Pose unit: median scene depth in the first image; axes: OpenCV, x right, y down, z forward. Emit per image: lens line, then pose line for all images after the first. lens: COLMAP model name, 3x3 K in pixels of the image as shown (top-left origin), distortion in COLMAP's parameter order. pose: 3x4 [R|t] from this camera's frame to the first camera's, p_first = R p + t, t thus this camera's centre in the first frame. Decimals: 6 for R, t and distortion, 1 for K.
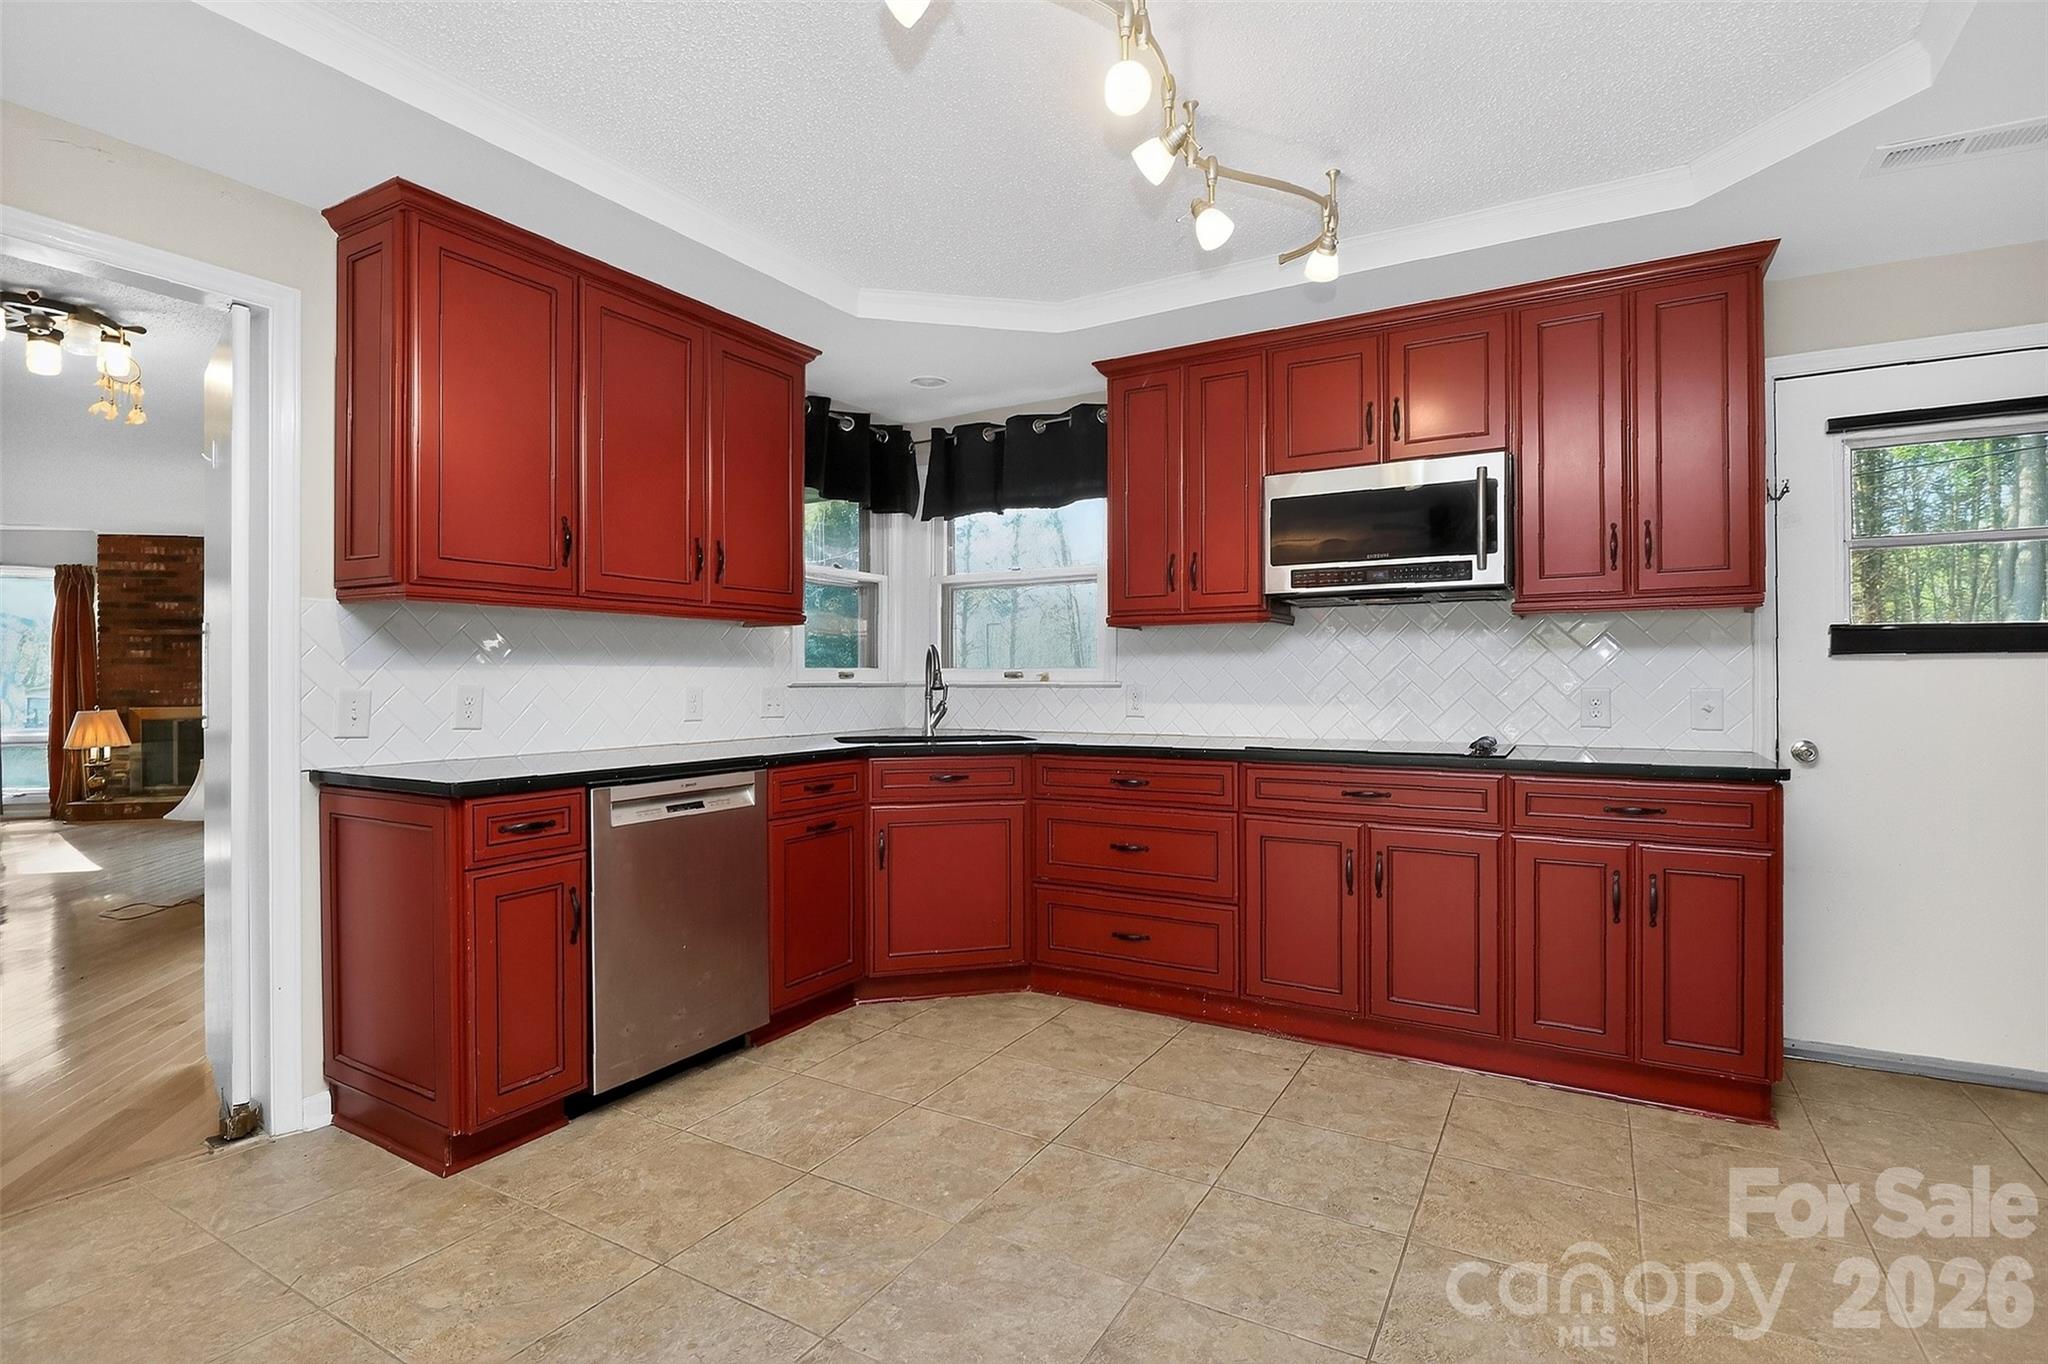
lens RADIAL K [[1011.7, 0, 1000.4], [0, 1011.7, 689.4], [0, 0, 1]] dist [-0.015173, 0.000068]
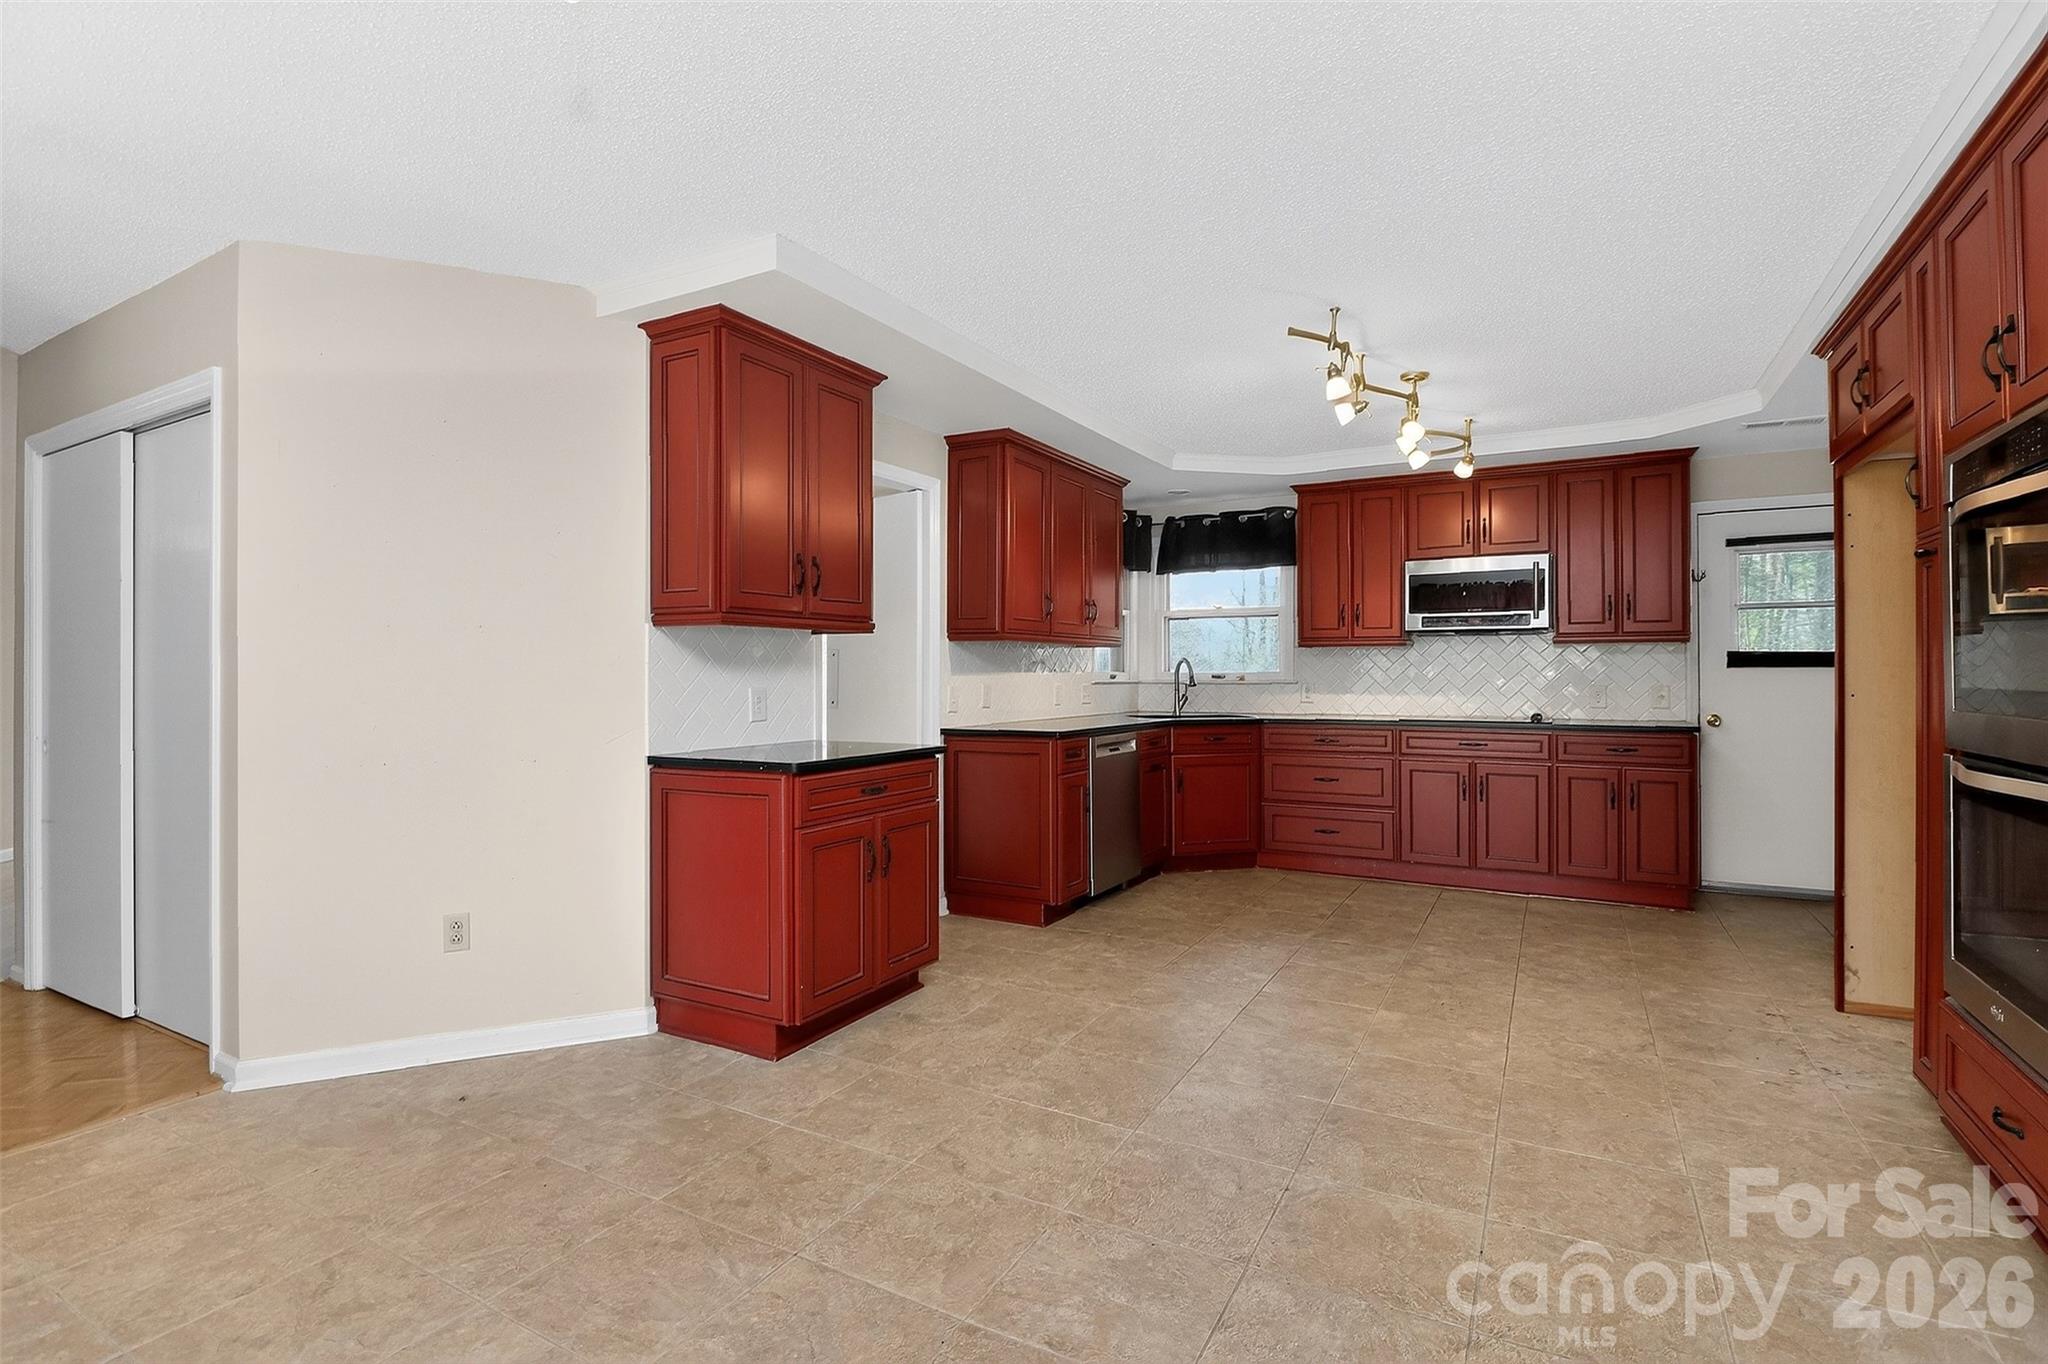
lens RADIAL K [[974.6, 0, 1023.2], [0, 974.6, 676.8], [0, 0, 1]] dist [-0.001702, -0.008630]
pose [[0.999868, -0.000678, 0.016246, -0.448842], [0.000790, 0.999976, -0.006845, -0.005155], [-0.016241, 0.006856, 0.999845, -0.694427]]
